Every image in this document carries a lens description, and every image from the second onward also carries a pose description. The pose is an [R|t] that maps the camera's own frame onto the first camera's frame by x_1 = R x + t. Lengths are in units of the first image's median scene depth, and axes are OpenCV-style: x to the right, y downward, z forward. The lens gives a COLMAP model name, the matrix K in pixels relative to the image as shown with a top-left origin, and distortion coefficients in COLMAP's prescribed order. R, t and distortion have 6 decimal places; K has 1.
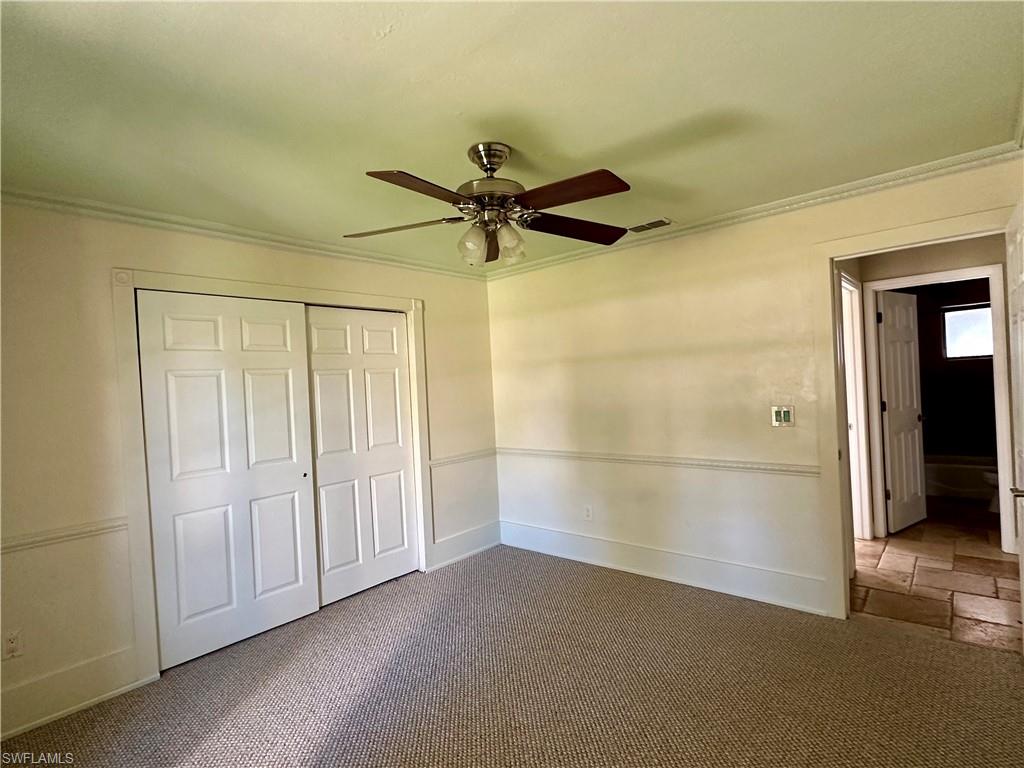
lens RADIAL K [[516.4, 0, 505.2], [0, 516.4, 387.1], [0, 0, 1]] dist [0.000358, 0.000431]
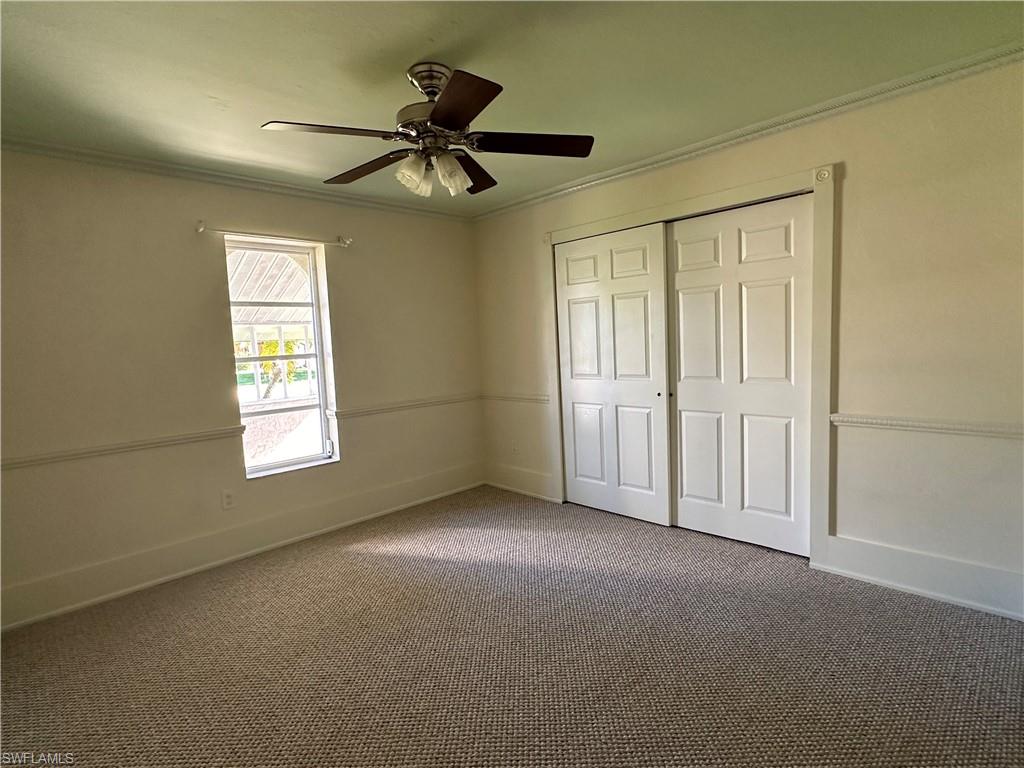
lens RADIAL K [[508.9, 0, 513.2], [0, 508.9, 367.9], [0, 0, 1]] dist [0.000887, 0.000078]
pose [[-0.048536, 0.130660, -0.990238, 0.594072], [0.060316, 0.989981, 0.127670, -0.028203], [0.996999, -0.053531, -0.055931, 0.734186]]
